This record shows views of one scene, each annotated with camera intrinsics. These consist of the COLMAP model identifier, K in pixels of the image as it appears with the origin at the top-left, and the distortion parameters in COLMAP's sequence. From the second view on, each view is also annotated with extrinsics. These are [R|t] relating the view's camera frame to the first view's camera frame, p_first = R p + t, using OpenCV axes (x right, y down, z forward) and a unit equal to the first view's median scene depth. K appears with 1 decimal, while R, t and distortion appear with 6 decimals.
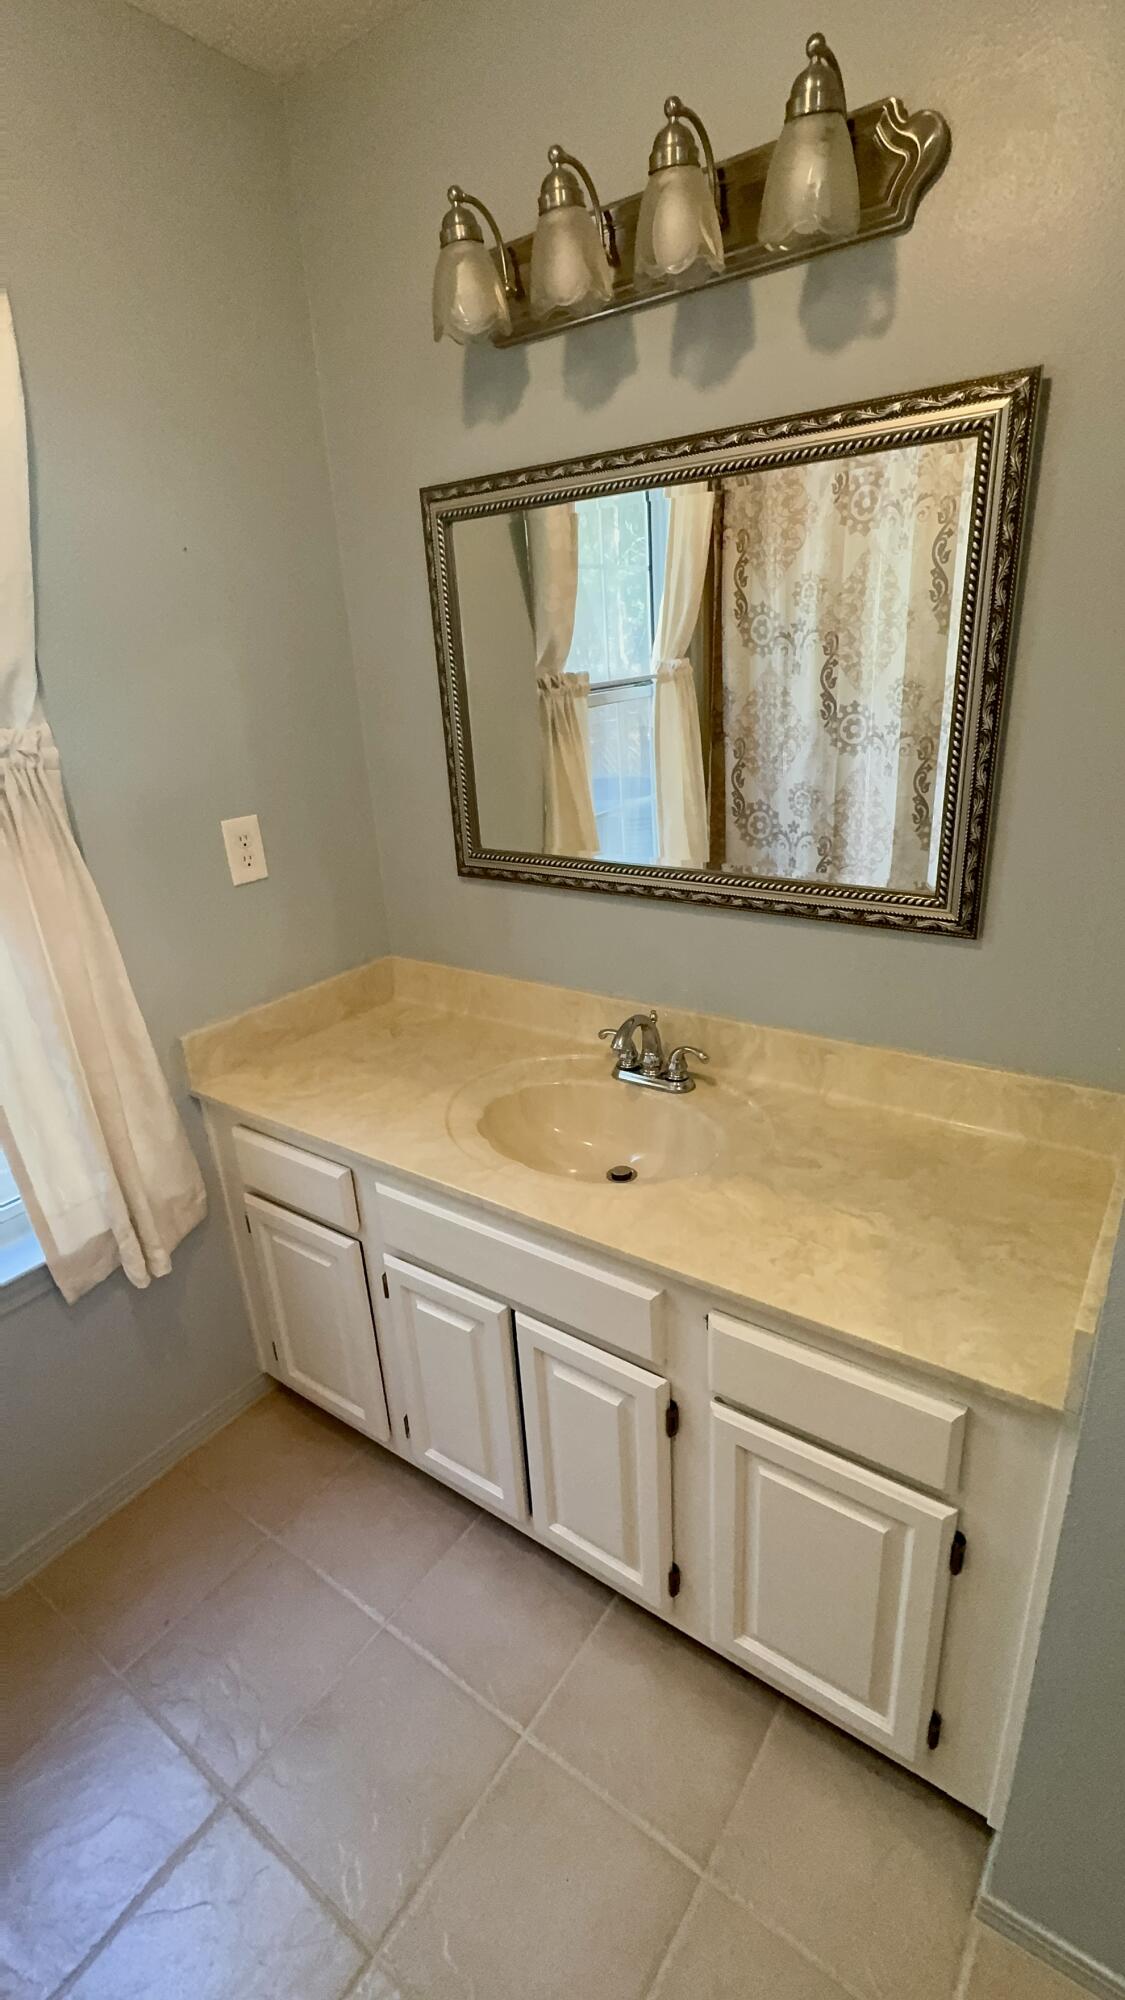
lens RADIAL K [[907.3, 0, 568.4], [0, 907.3, 1000.8], [0, 0, 1]] dist [-0.004569, 0.000619]
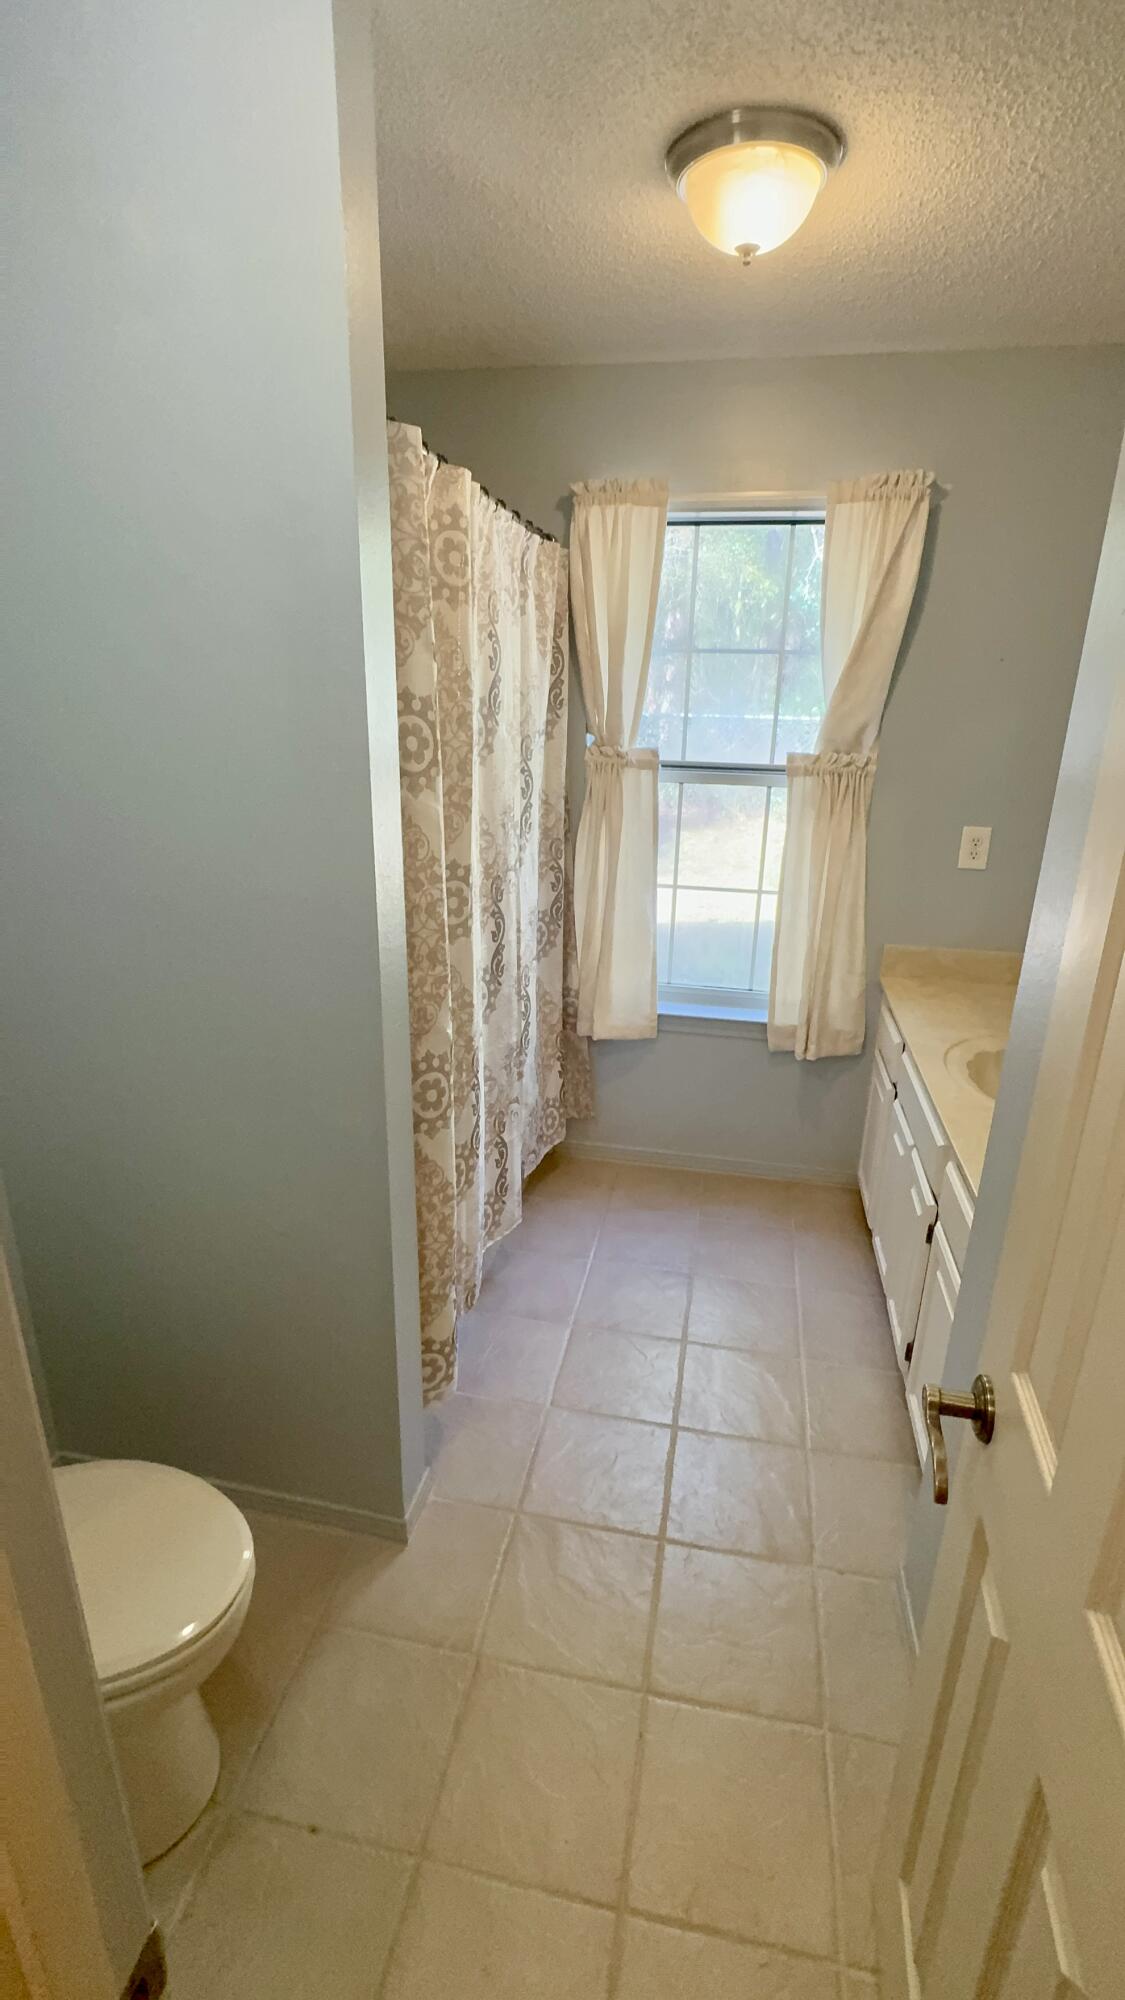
lens RADIAL K [[907.3, 0, 560.6], [0, 907.3, 1002.9], [0, 0, 1]] dist [-0.004569, 0.000619]
pose [[0.399972, 0.359469, -0.843092, 0.799922], [-0.366722, 0.905800, 0.212229, 0.002644], [0.839963, 0.224294, 0.494120, -0.307982]]
